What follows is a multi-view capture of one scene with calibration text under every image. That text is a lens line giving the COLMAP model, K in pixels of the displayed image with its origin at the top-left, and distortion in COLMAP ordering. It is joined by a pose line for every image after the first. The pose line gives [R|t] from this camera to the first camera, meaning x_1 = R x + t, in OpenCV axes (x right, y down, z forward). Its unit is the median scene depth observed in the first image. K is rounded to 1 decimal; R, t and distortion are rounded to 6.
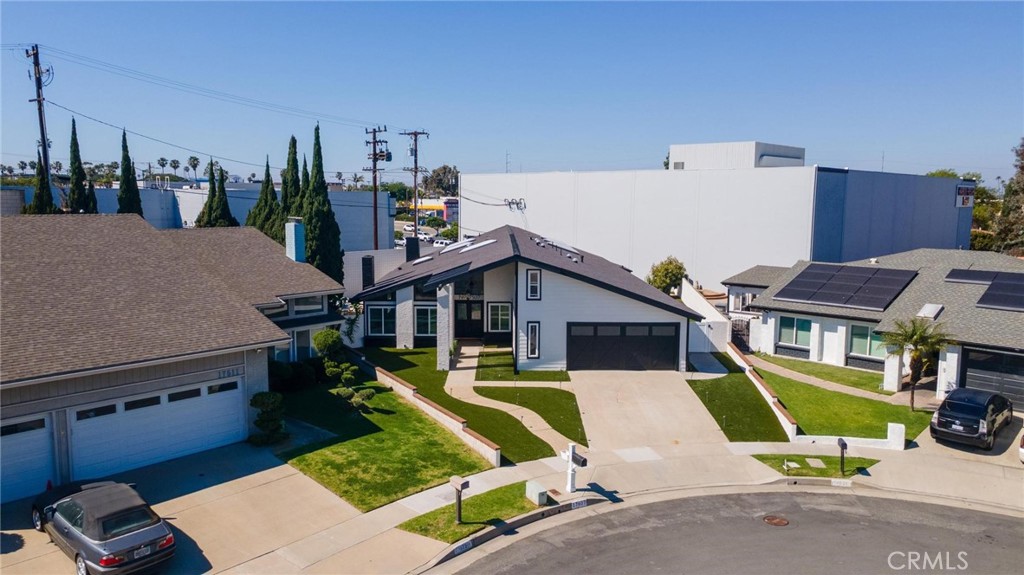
lens RADIAL K [[738.0, 0, 504.8], [0, 738.0, 284.8], [0, 0, 1]] dist [0.031846, 0.012908]
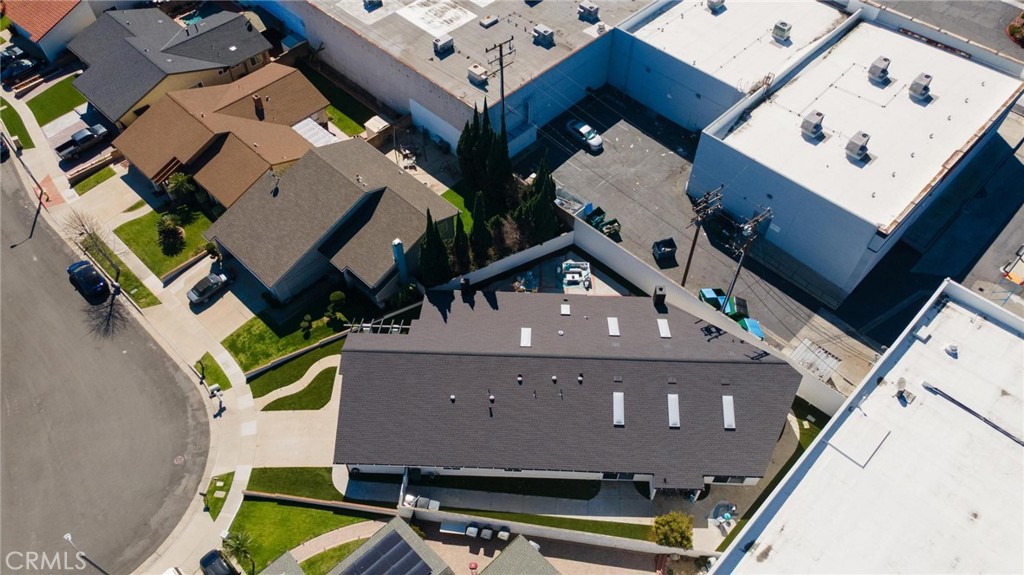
lens RADIAL K [[738.0, 0, 509.1], [0, 738.0, 296.3], [0, 0, 1]] dist [0.031846, 0.012908]
pose [[-0.040873, 0.782461, -0.621357, 1.441836], [-0.121623, 0.613356, 0.780386, -2.232692], [0.991734, 0.107468, 0.070096, 1.784598]]
